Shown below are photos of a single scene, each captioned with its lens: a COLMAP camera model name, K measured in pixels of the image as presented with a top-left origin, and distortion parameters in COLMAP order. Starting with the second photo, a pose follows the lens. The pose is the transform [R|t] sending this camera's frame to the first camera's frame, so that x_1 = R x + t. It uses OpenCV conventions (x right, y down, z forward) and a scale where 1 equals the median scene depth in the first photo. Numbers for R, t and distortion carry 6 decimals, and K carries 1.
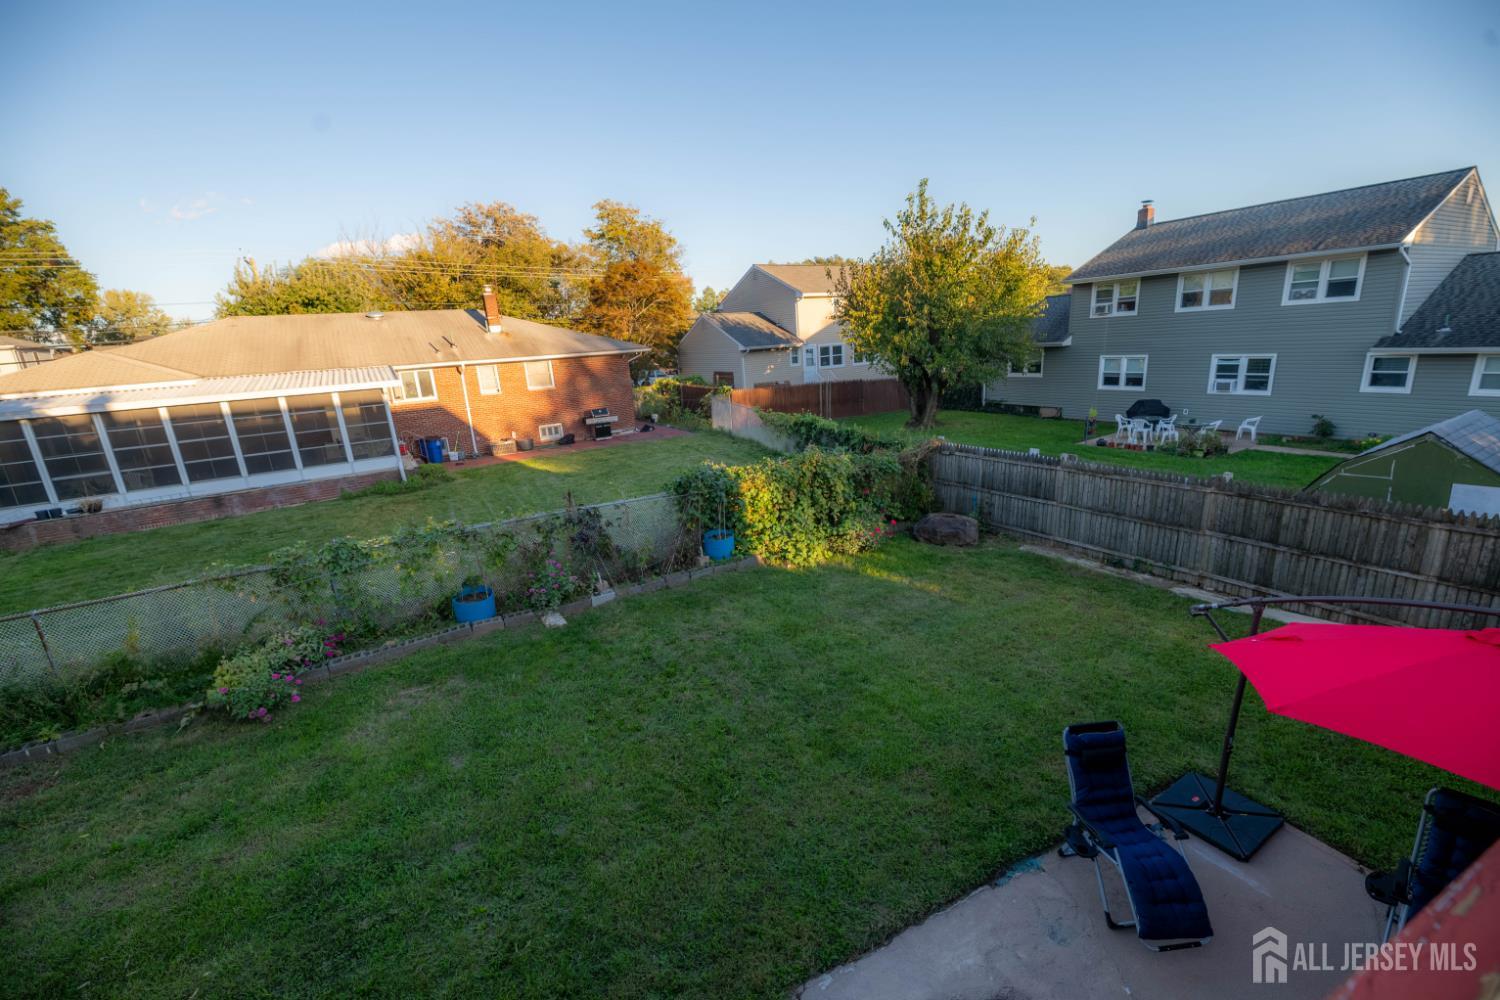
lens RADIAL K [[617.2, 0, 761.6], [0, 617.2, 506.7], [0, 0, 1]] dist [0.003258, -0.003332]
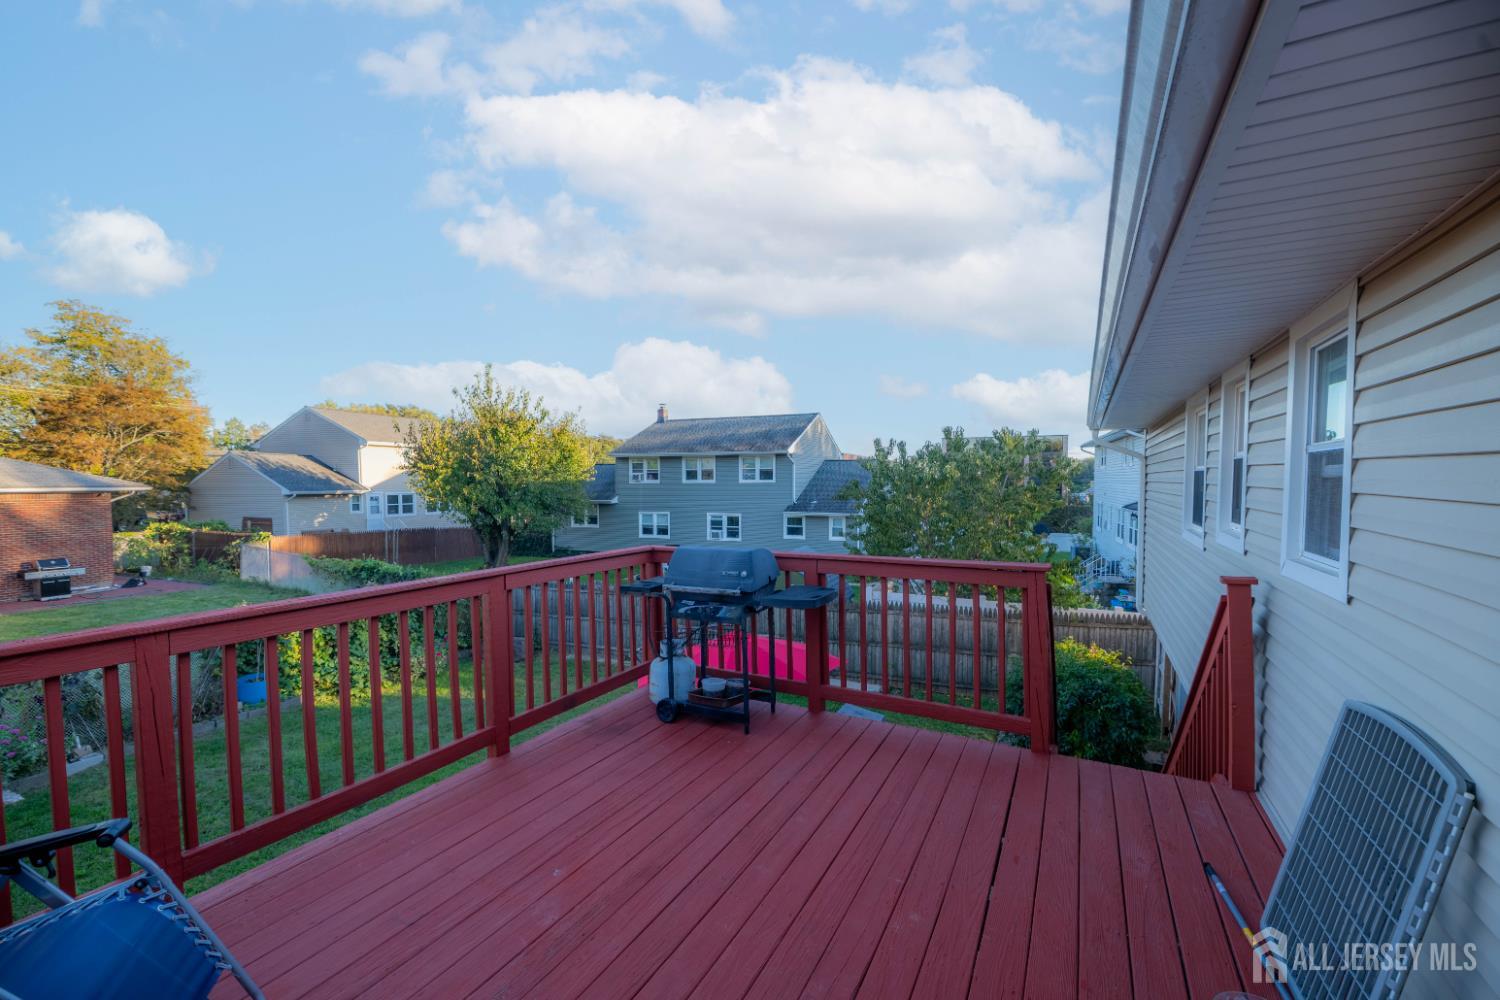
lens RADIAL K [[617.2, 0, 761.6], [0, 617.2, 506.7], [0, 0, 1]] dist [0.003258, -0.003332]
pose [[0.805957, 0.035732, 0.590894, -0.007233], [0.109048, 0.972133, -0.207523, 0.041256], [-0.581843, 0.231690, 0.779601, -0.159108]]
